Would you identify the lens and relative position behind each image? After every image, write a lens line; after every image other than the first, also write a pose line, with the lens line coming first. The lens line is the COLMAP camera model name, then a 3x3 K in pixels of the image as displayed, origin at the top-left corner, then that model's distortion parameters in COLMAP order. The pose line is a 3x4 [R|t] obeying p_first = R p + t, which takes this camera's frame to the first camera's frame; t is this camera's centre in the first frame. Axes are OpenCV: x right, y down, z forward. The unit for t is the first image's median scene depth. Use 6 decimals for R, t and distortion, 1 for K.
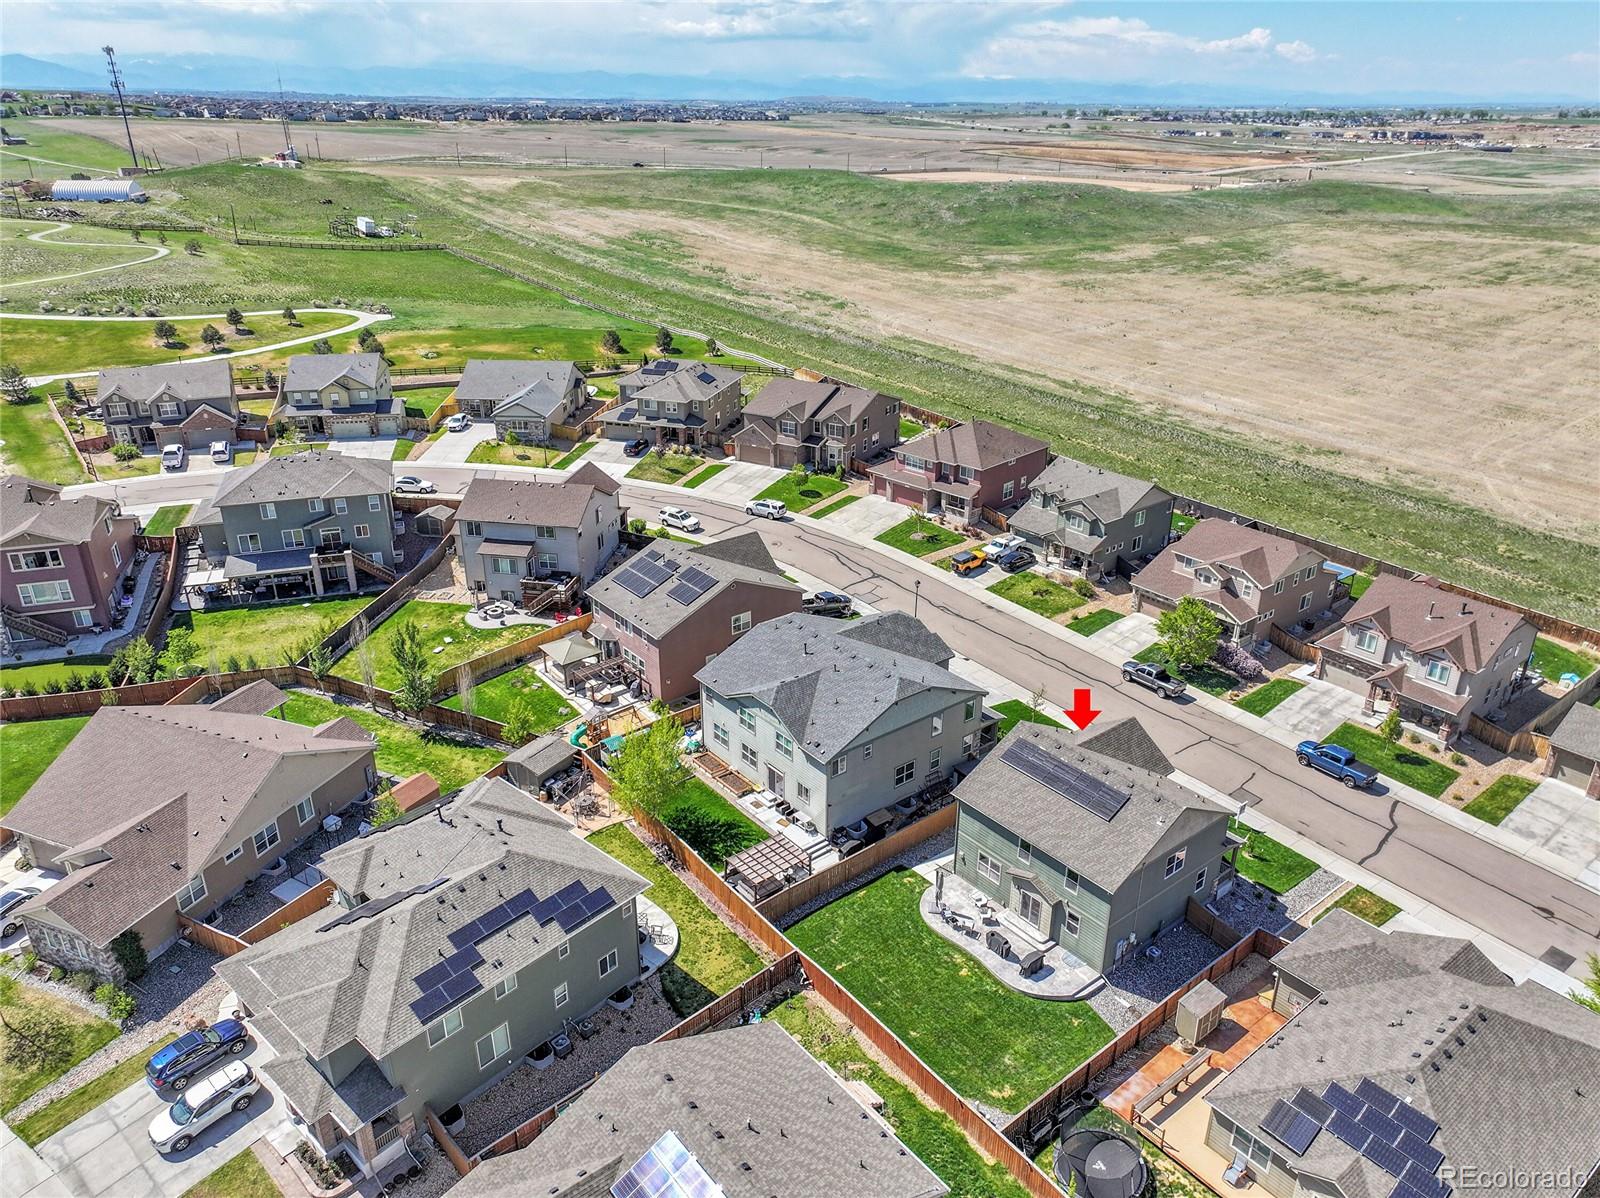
lens RADIAL K [[1124.0, 0, 804.4], [0, 1124.0, 595.1], [0, 0, 1]] dist [0.007583, 0.012027]
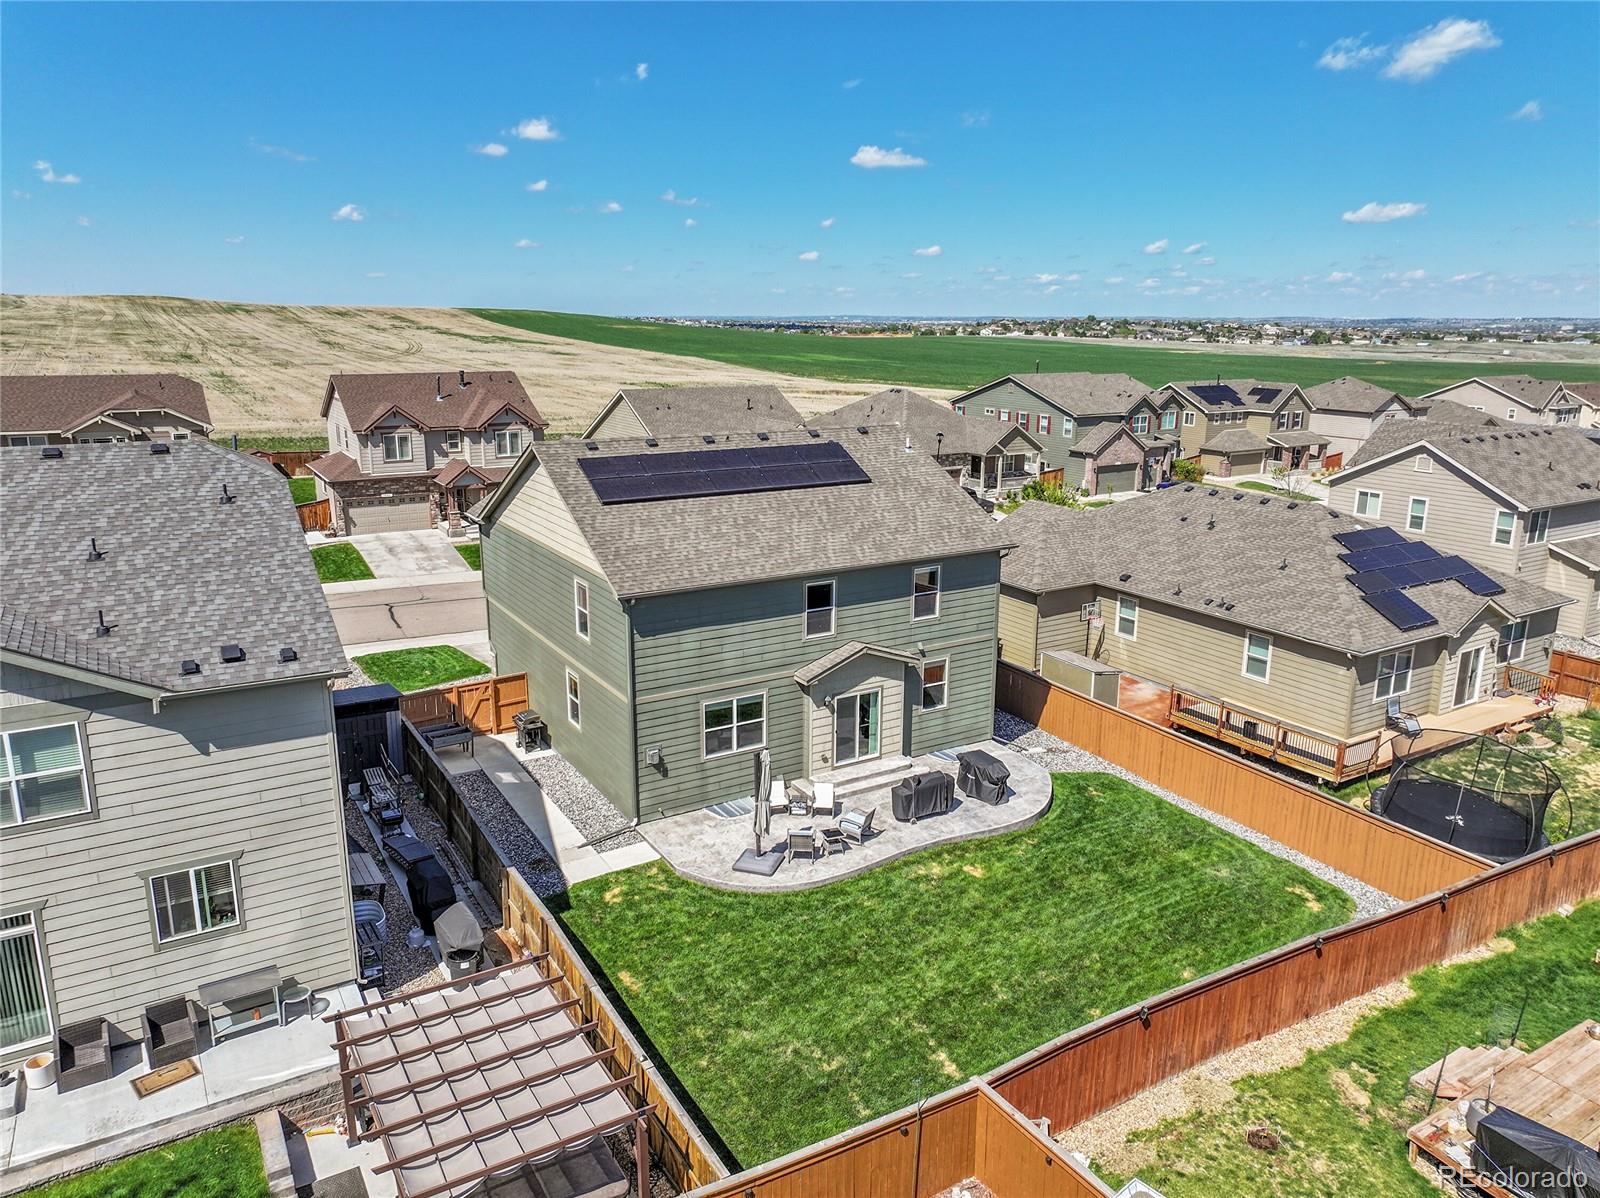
lens RADIAL K [[1124.0, 0, 801.3], [0, 1124.0, 606.7], [0, 0, 1]] dist [0.007583, 0.012027]
pose [[0.128665, -0.252098, 0.959110, -0.221092], [0.395539, 0.899935, 0.183483, 0.131991], [-0.909392, 0.355757, 0.215505, 0.851370]]
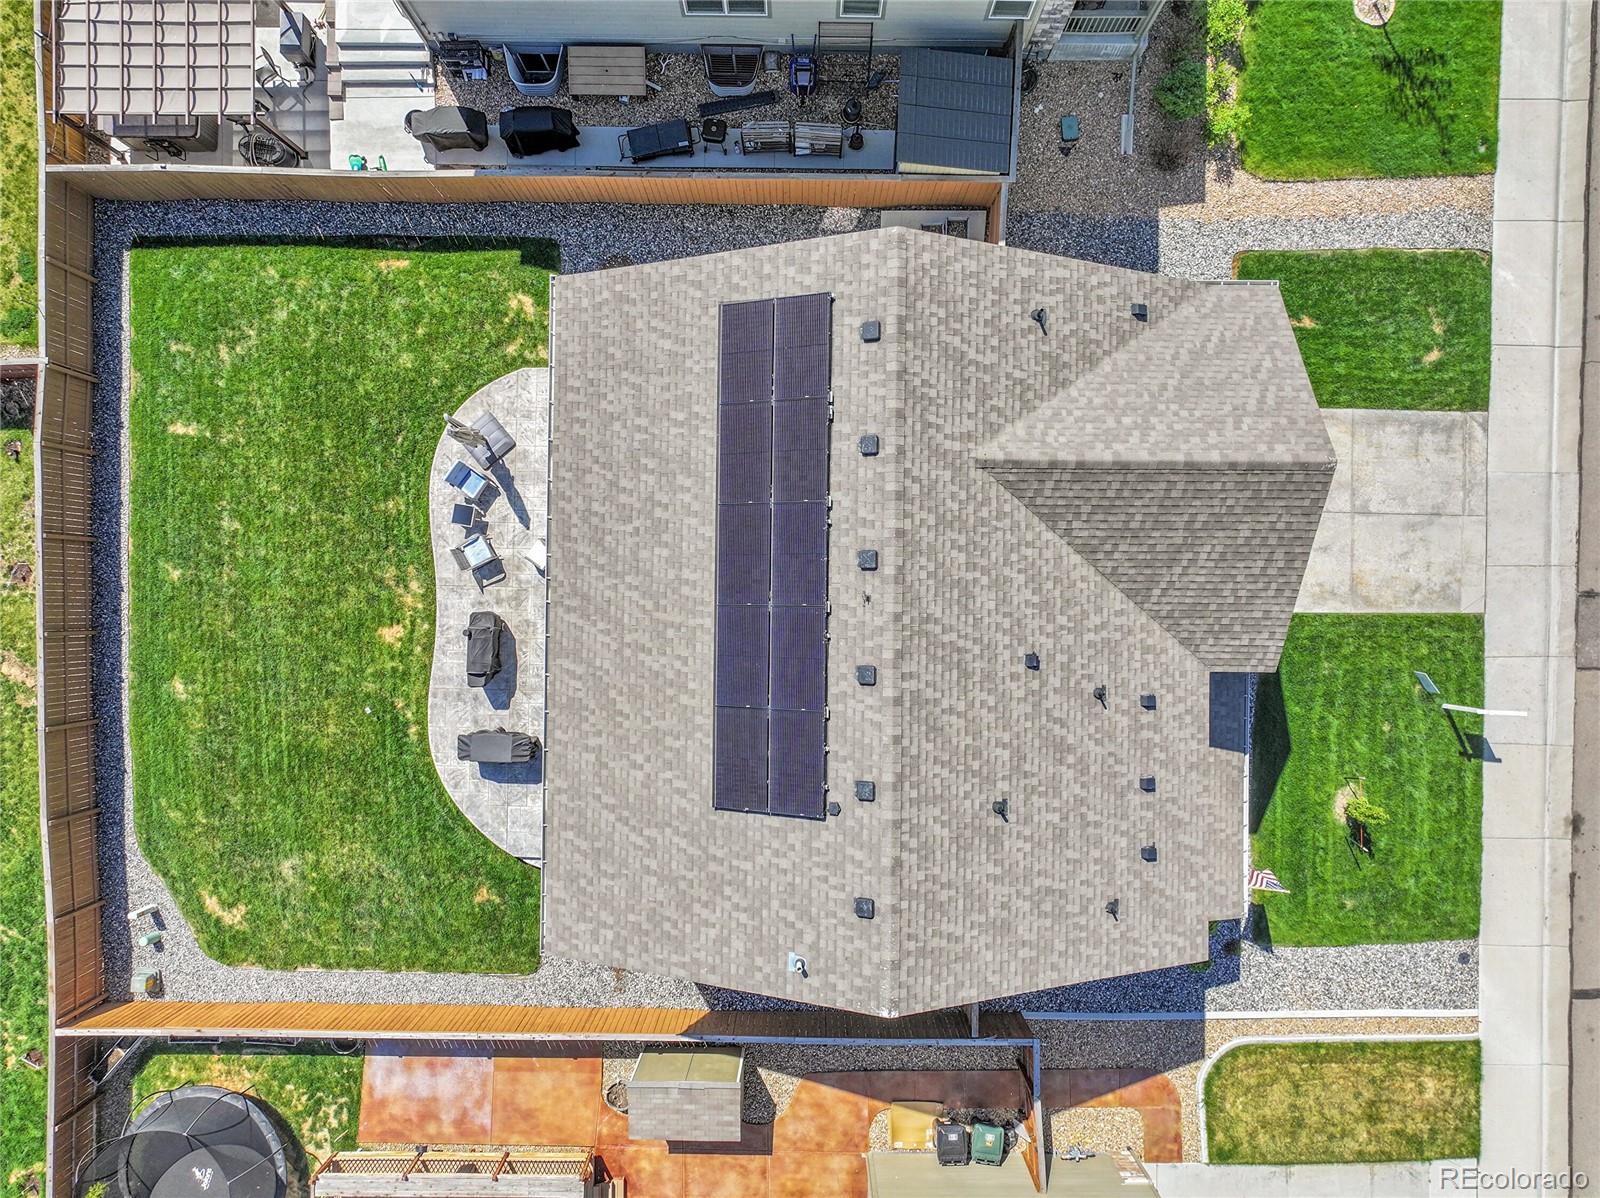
lens RADIAL K [[1124.0, 0, 794.2], [0, 1124.0, 589.1], [0, 0, 1]] dist [0.007583, 0.012027]
pose [[0.779063, 0.626795, -0.013749, 0.231549], [-0.246471, 0.326363, 0.912546, -0.081135], [0.576466, -0.707542, 0.408744, 0.845596]]
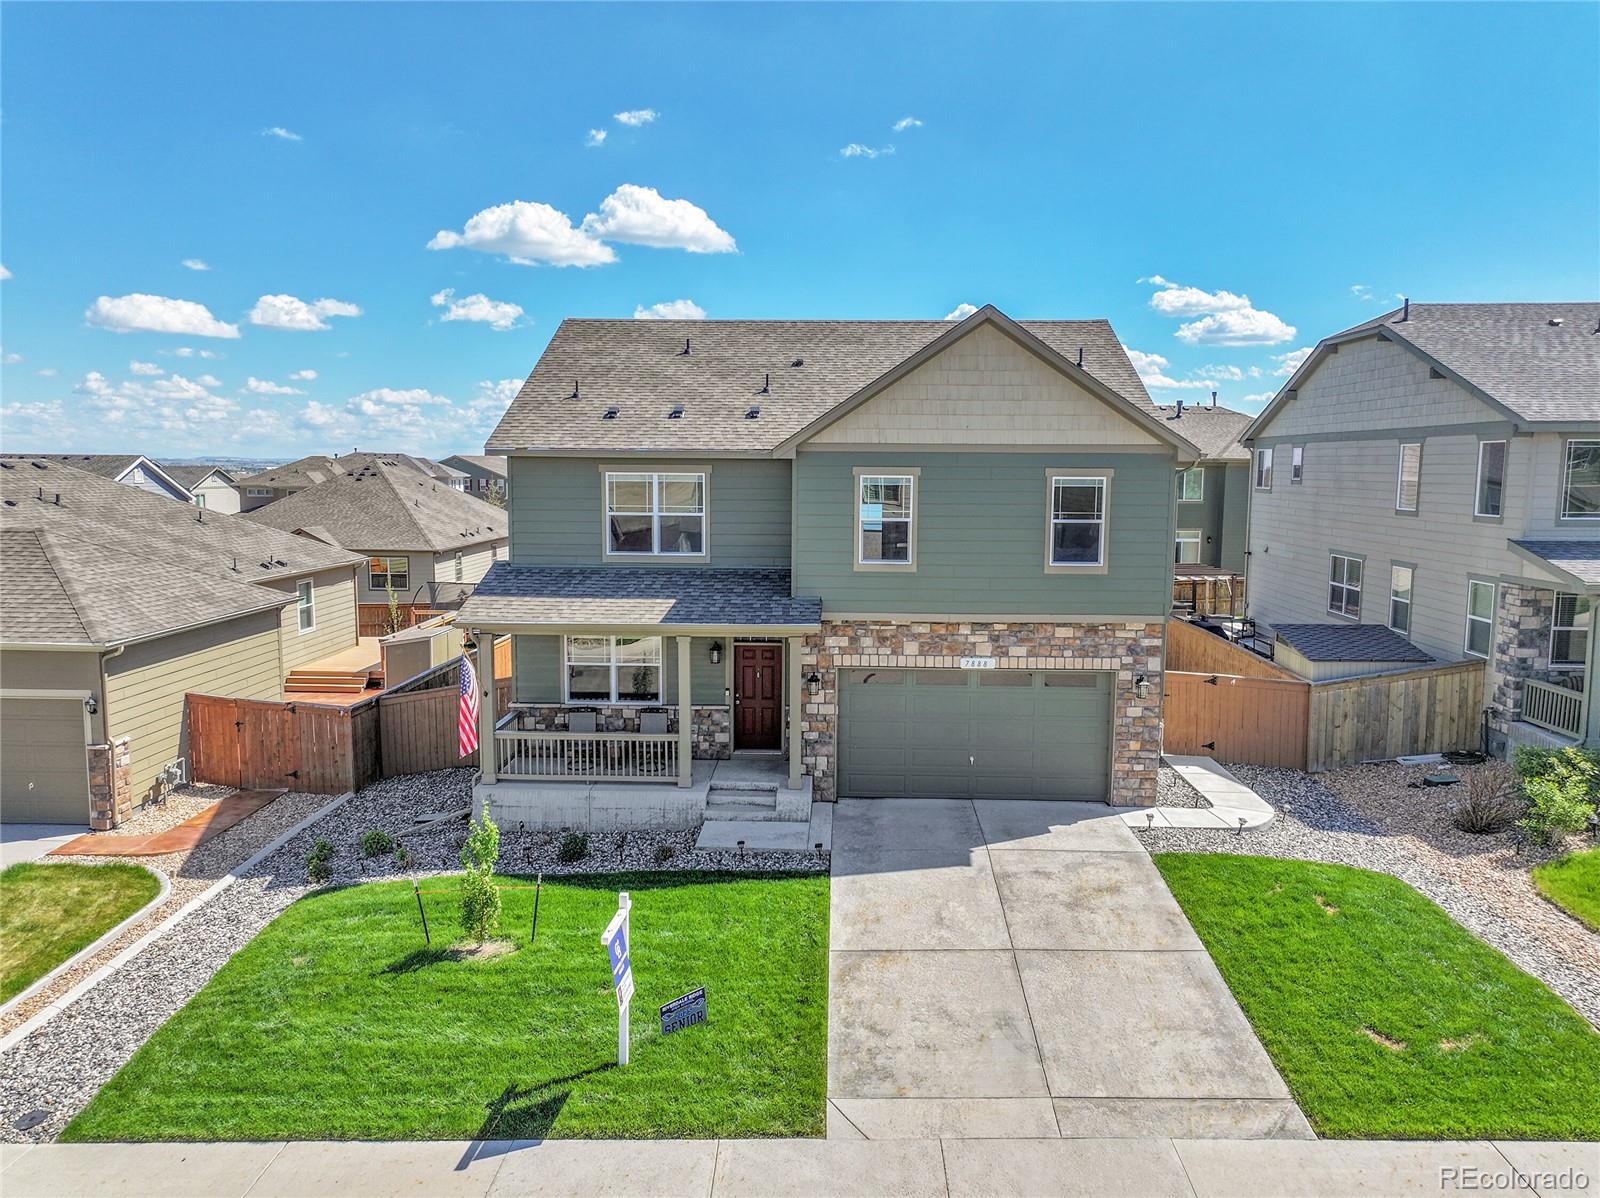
lens RADIAL K [[1124.0, 0, 808.1], [0, 1124.0, 593.3], [0, 0, 1]] dist [0.007583, 0.012027]
pose [[-0.644843, 0.083012, -0.759793, 0.528963], [-0.314585, 0.877151, 0.362826, 0.088445], [0.696572, 0.472985, -0.539511, 1.177741]]
